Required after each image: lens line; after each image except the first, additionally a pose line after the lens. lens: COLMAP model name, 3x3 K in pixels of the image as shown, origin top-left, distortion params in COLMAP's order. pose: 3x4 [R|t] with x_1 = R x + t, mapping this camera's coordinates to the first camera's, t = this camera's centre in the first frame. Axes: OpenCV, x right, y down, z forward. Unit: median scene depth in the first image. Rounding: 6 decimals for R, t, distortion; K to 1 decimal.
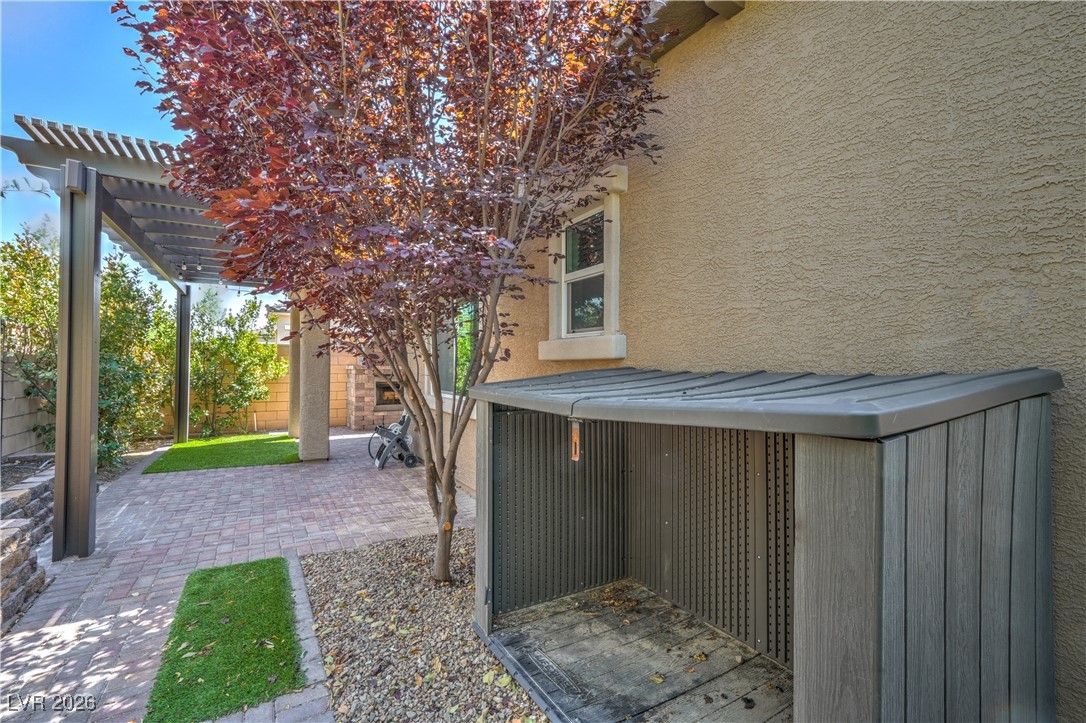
lens RADIAL K [[495.2, 0, 541.1], [0, 495.2, 361.8], [0, 0, 1]] dist [0.003672, 0.000741]
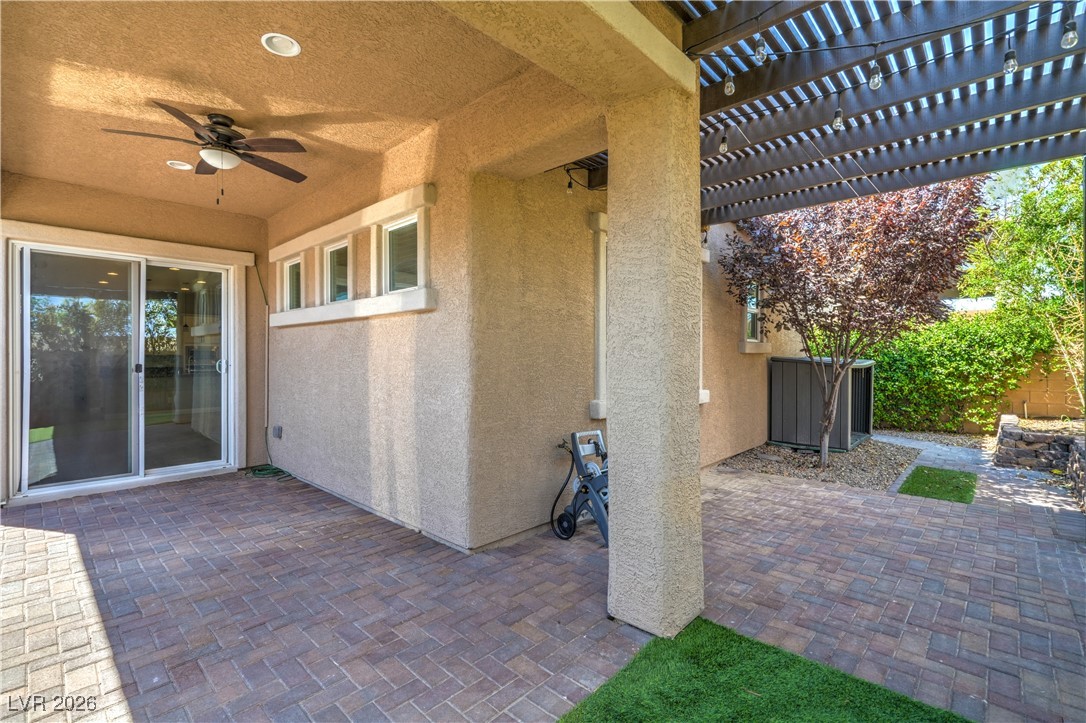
lens RADIAL K [[495.2, 0, 538.9], [0, 495.2, 358.0], [0, 0, 1]] dist [0.003672, 0.000741]
pose [[-0.295832, -0.004212, 0.955231, -0.613788], [-0.008841, 0.999960, 0.001671, 0.007202], [-0.955199, -0.007951, -0.295857, 0.940729]]
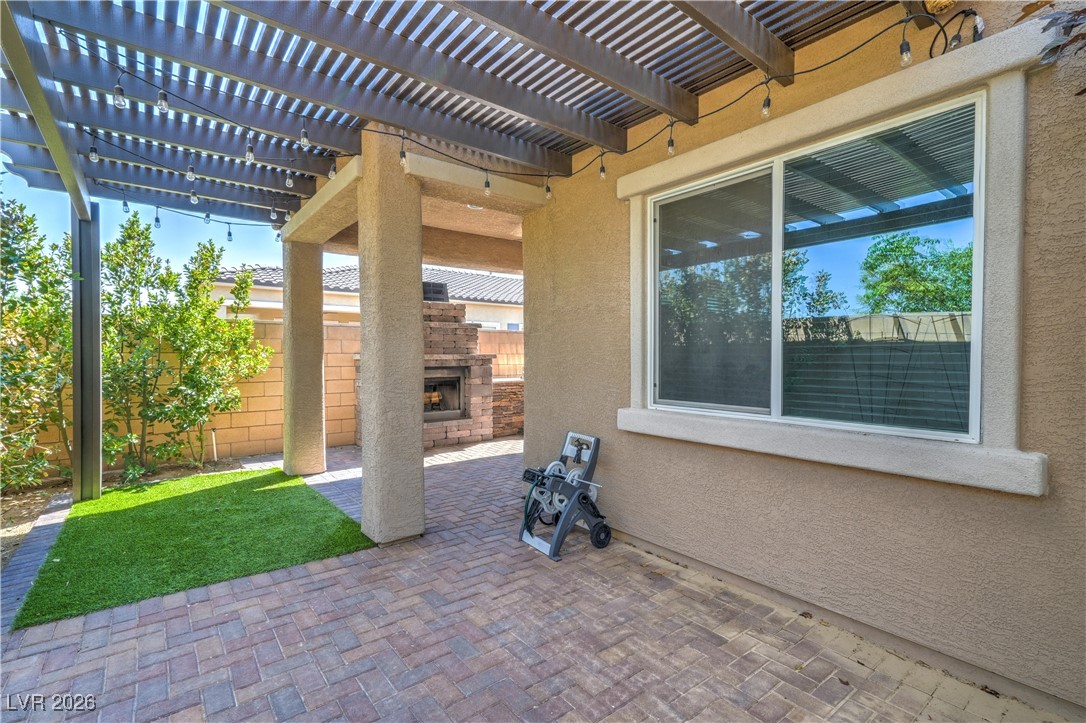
lens RADIAL K [[495.2, 0, 540.7], [0, 495.2, 363.8], [0, 0, 1]] dist [0.003672, 0.000741]
pose [[0.987630, -0.006627, 0.156660, -0.303532], [0.002078, 0.999572, 0.029187, 0.002184], [-0.156786, -0.028501, 0.987221, 0.370105]]
